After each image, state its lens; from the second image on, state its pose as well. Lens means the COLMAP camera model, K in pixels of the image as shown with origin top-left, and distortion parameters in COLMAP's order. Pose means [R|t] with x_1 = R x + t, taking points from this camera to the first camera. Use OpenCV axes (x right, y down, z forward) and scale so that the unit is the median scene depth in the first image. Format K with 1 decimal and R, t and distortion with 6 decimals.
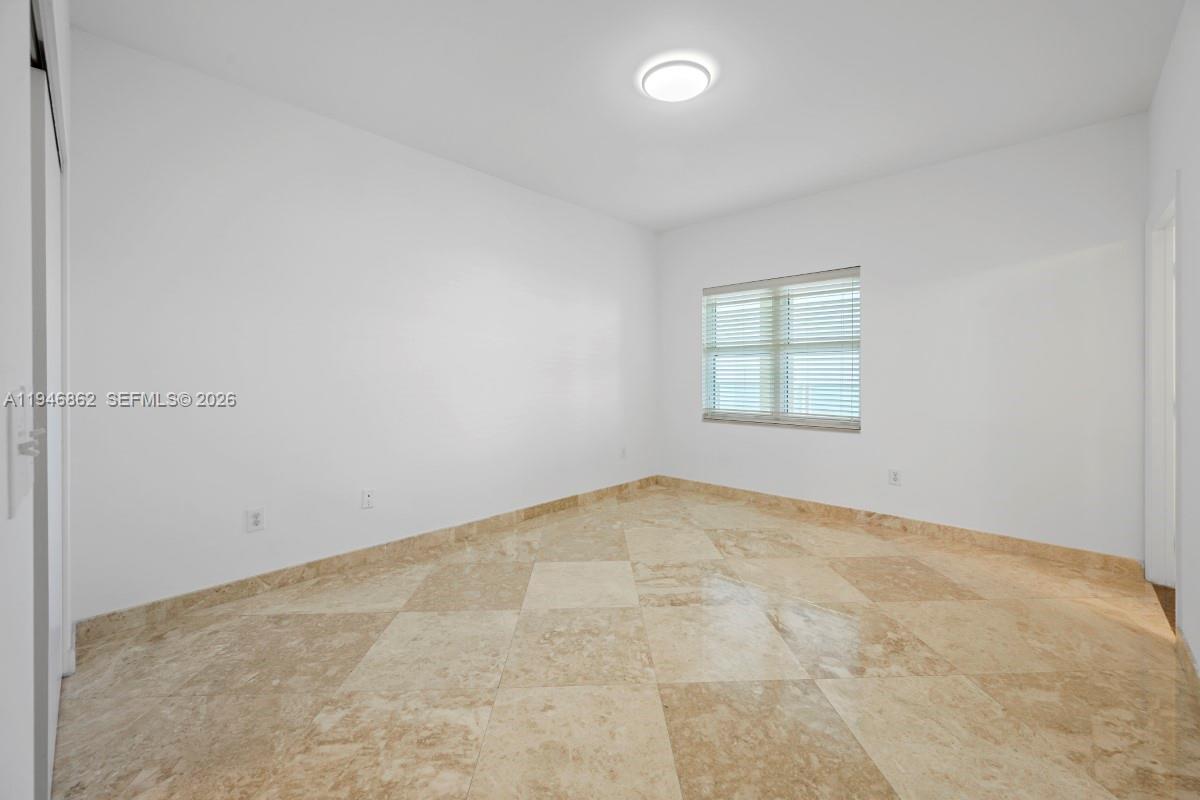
lens RADIAL K [[482.7, 0, 604.9], [0, 482.7, 376.0], [0, 0, 1]] dist [-0.002222, 0.004765]
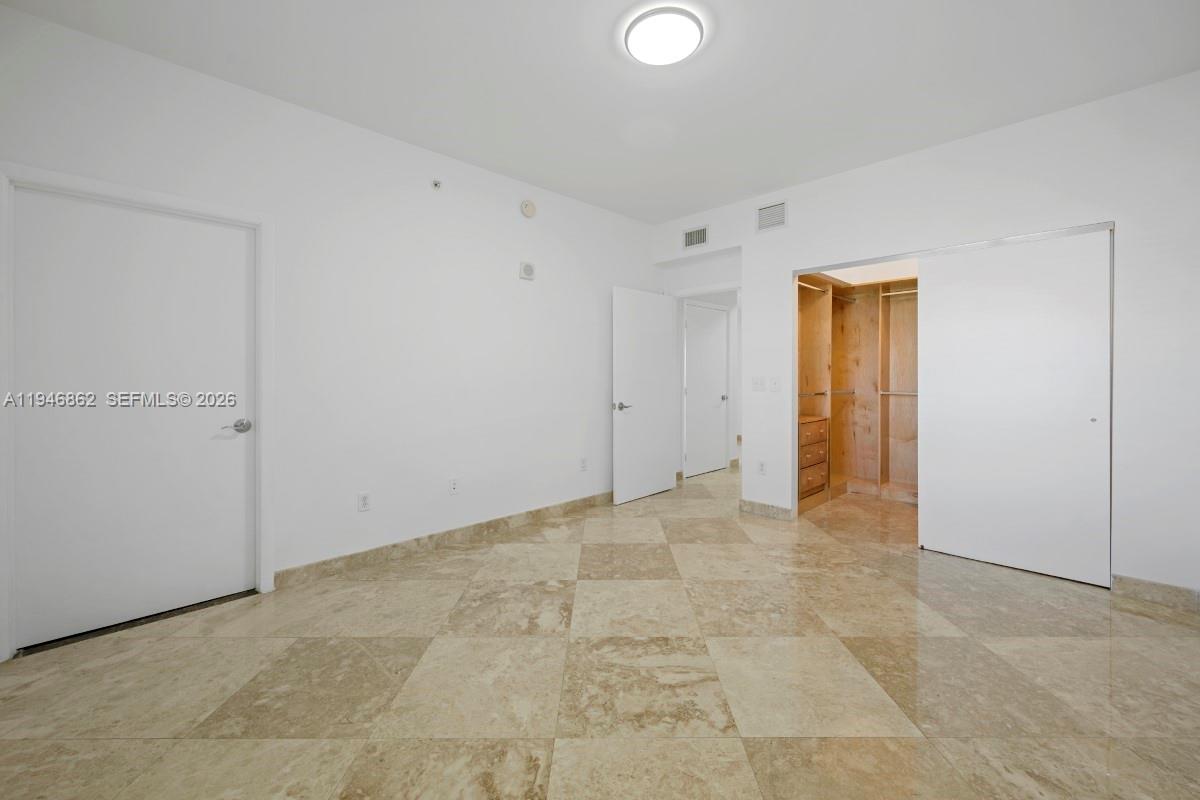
lens RADIAL K [[482.7, 0, 604.9], [0, 482.7, 376.0], [0, 0, 1]] dist [-0.002222, 0.004765]
pose [[-0.999429, 0.002191, 0.033731, 0.221622], [0.002457, 0.999966, 0.007846, -0.008222], [-0.033713, 0.007924, -0.999400, 1.876627]]
